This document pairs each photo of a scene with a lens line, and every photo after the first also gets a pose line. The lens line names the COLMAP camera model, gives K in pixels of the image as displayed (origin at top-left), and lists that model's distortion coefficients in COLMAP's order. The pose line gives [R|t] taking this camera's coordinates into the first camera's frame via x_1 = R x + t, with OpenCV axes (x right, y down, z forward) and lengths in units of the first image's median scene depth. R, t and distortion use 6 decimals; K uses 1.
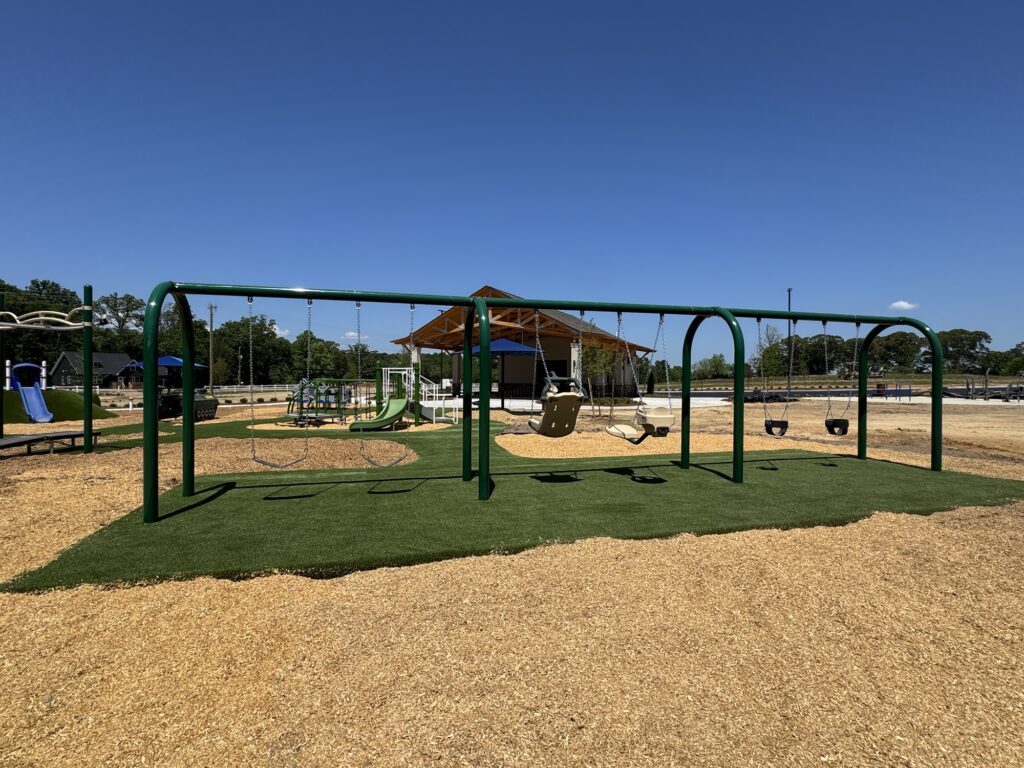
lens RADIAL K [[527.7, 0, 510.3], [0, 527.7, 386.5], [0, 0, 1]] dist [0.001732, 0.000258]
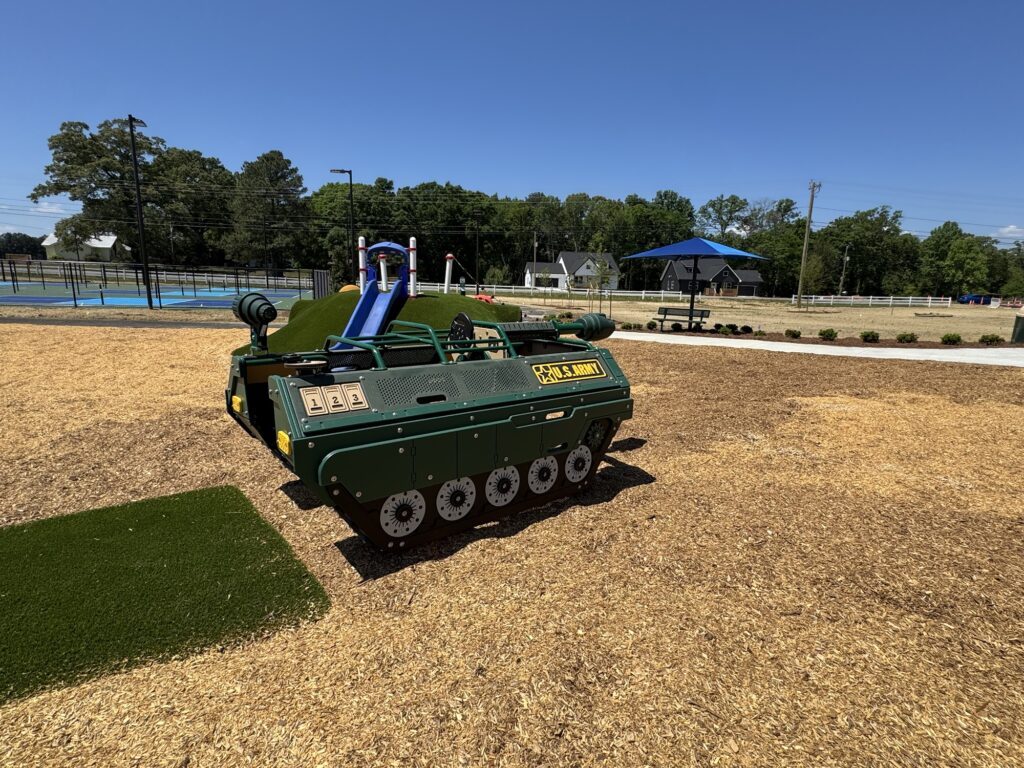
lens RADIAL K [[527.7, 0, 508.6], [0, 527.7, 385.6], [0, 0, 1]] dist [0.001732, 0.000258]
pose [[0.512670, 0.176553, -0.840237, -0.061555], [-0.032252, 0.981899, 0.186641, -0.001062], [0.857980, -0.068586, 0.509084, 0.126634]]
